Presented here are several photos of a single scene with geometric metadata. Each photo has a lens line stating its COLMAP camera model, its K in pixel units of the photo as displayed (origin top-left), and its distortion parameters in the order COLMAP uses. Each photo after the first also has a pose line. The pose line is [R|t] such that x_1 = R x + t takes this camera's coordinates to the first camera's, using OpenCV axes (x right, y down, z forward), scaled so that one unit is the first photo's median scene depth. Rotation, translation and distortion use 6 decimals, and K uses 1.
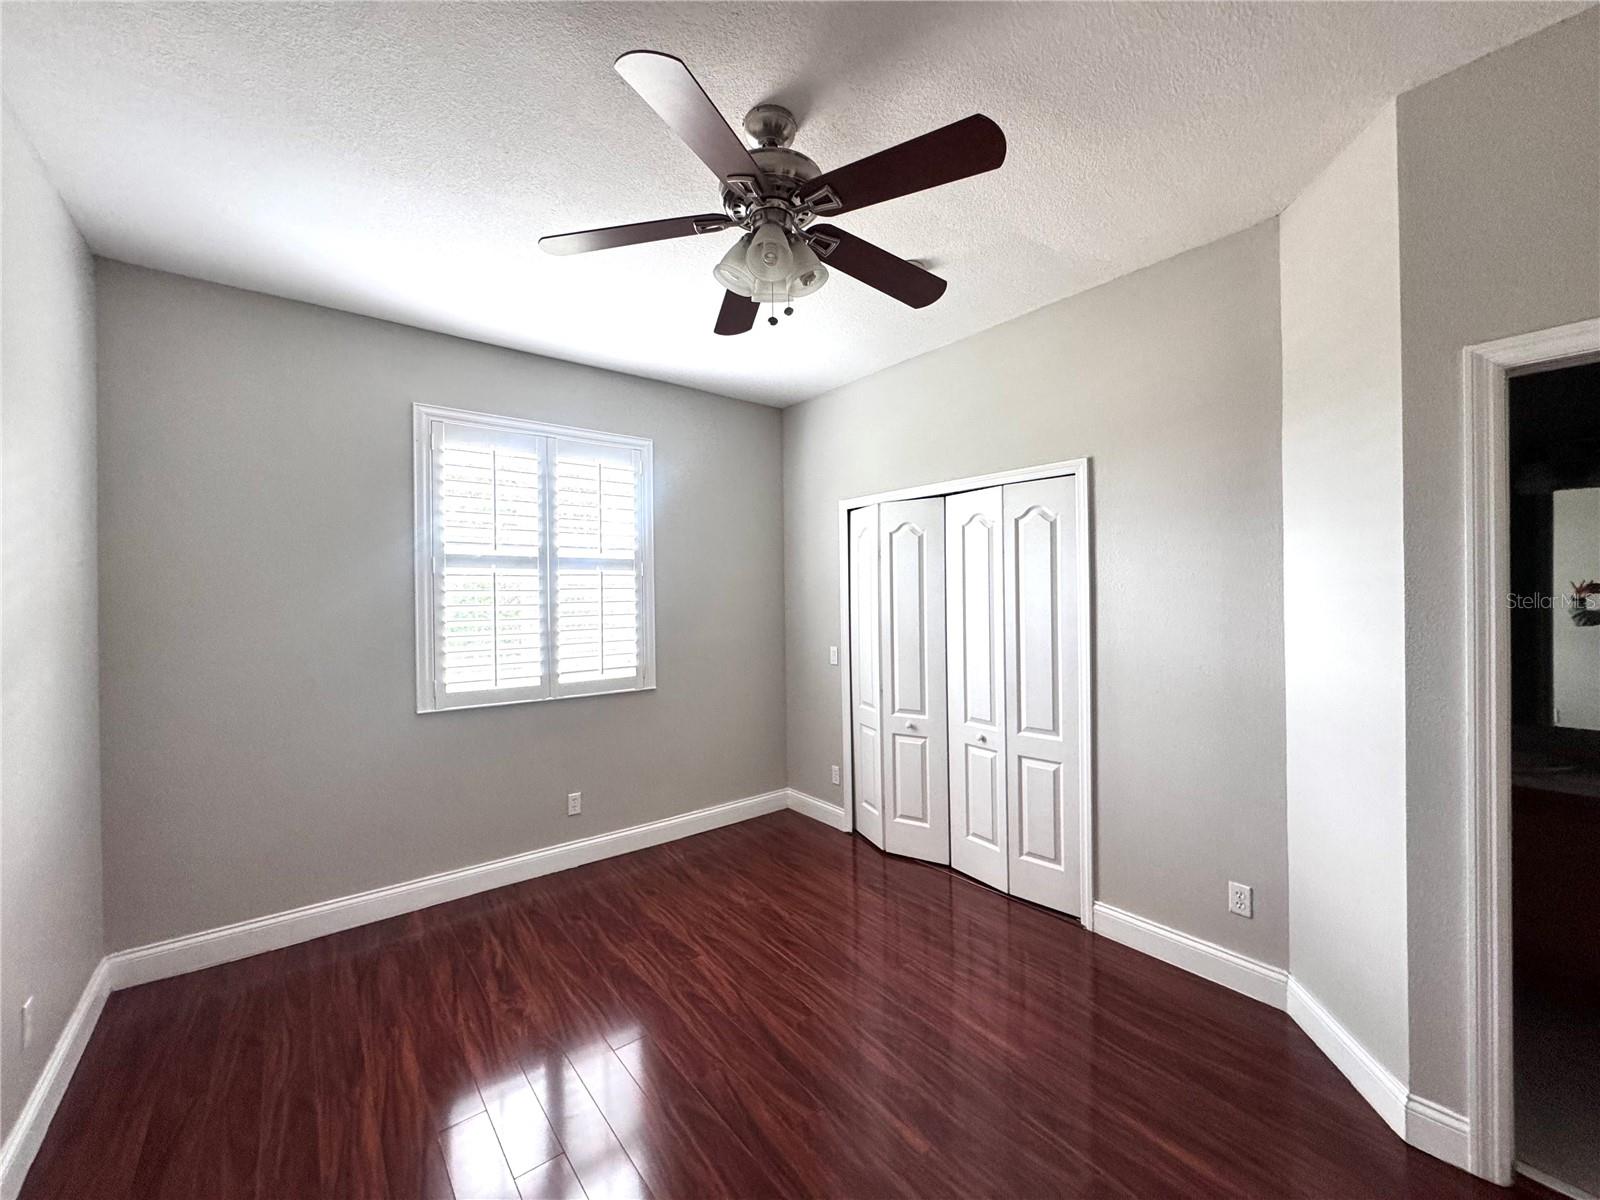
lens RADIAL K [[637.0, 0, 796.9], [0, 637.0, 588.7], [0, 0, 1]] dist [-0.004071, 0.000561]
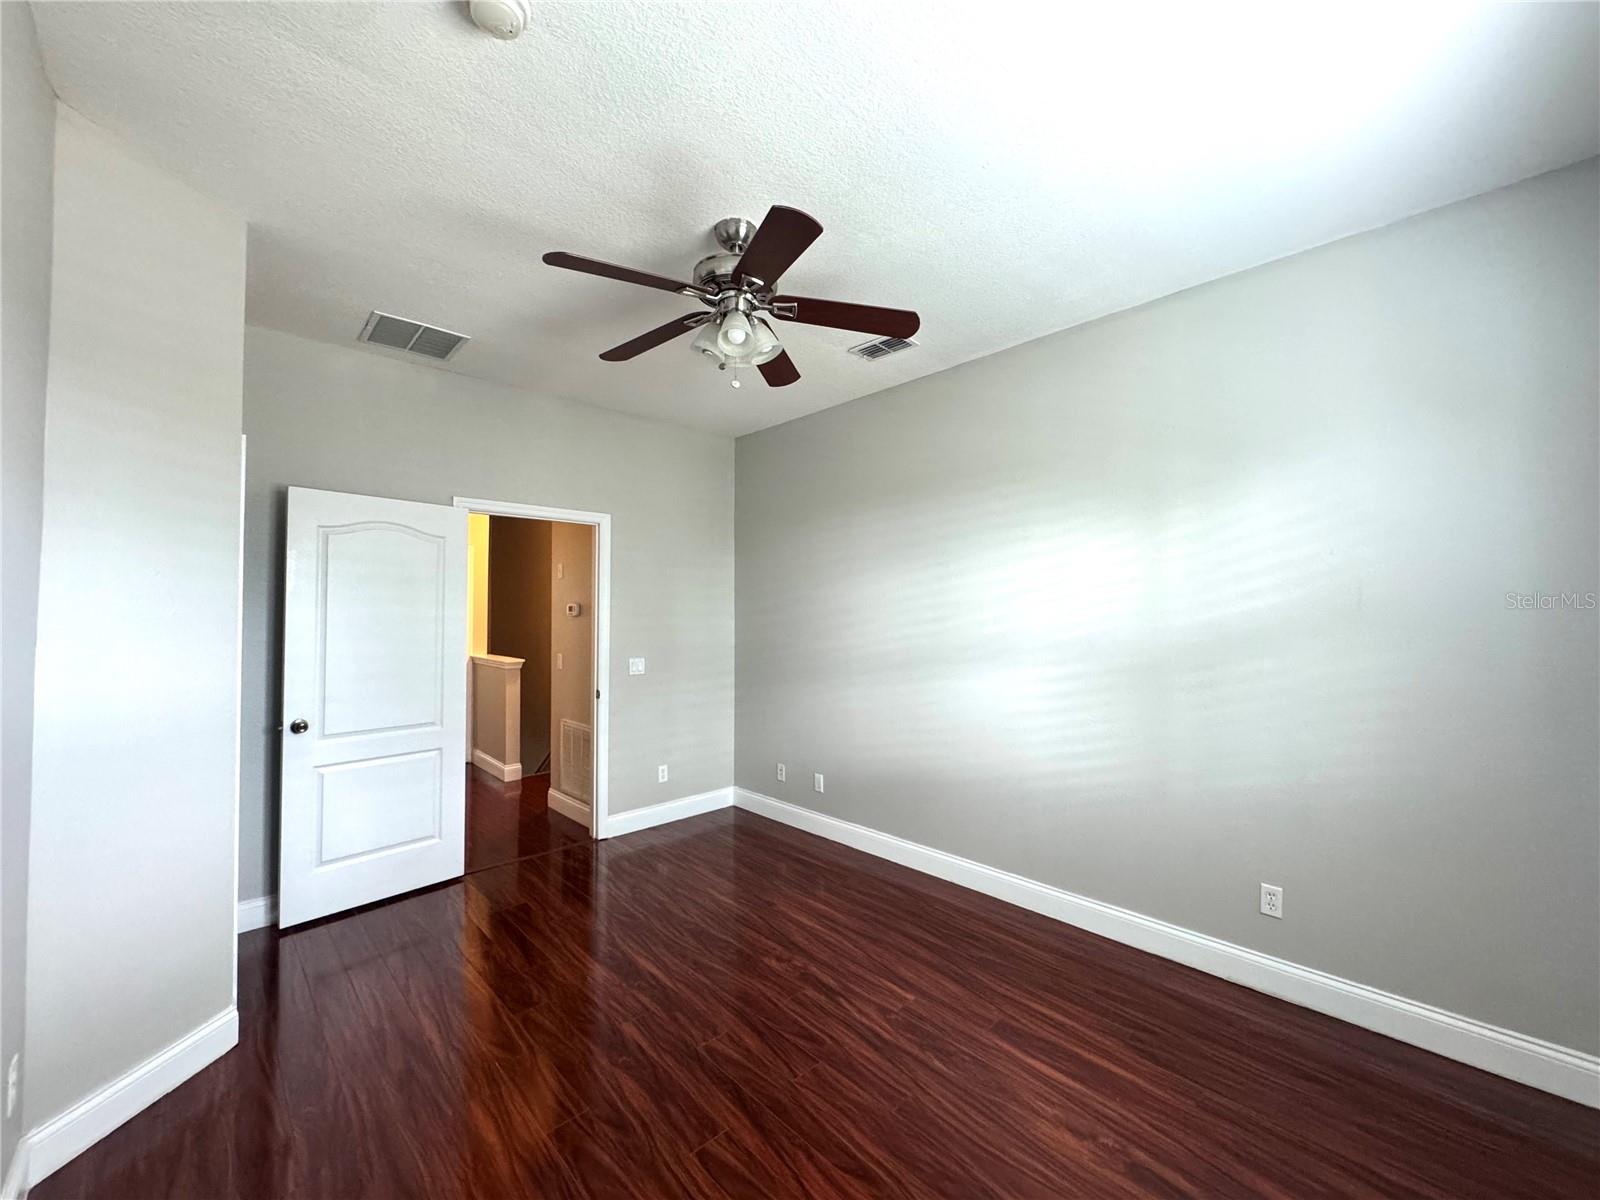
lens RADIAL K [[637.0, 0, 800.4], [0, 637.0, 608.2], [0, 0, 1]] dist [-0.004071, 0.000561]
pose [[-0.995935, 0.007705, -0.089740, -0.038494], [0.010155, 0.999587, -0.026872, 0.044774], [0.089496, -0.027674, -0.995603, 1.897674]]
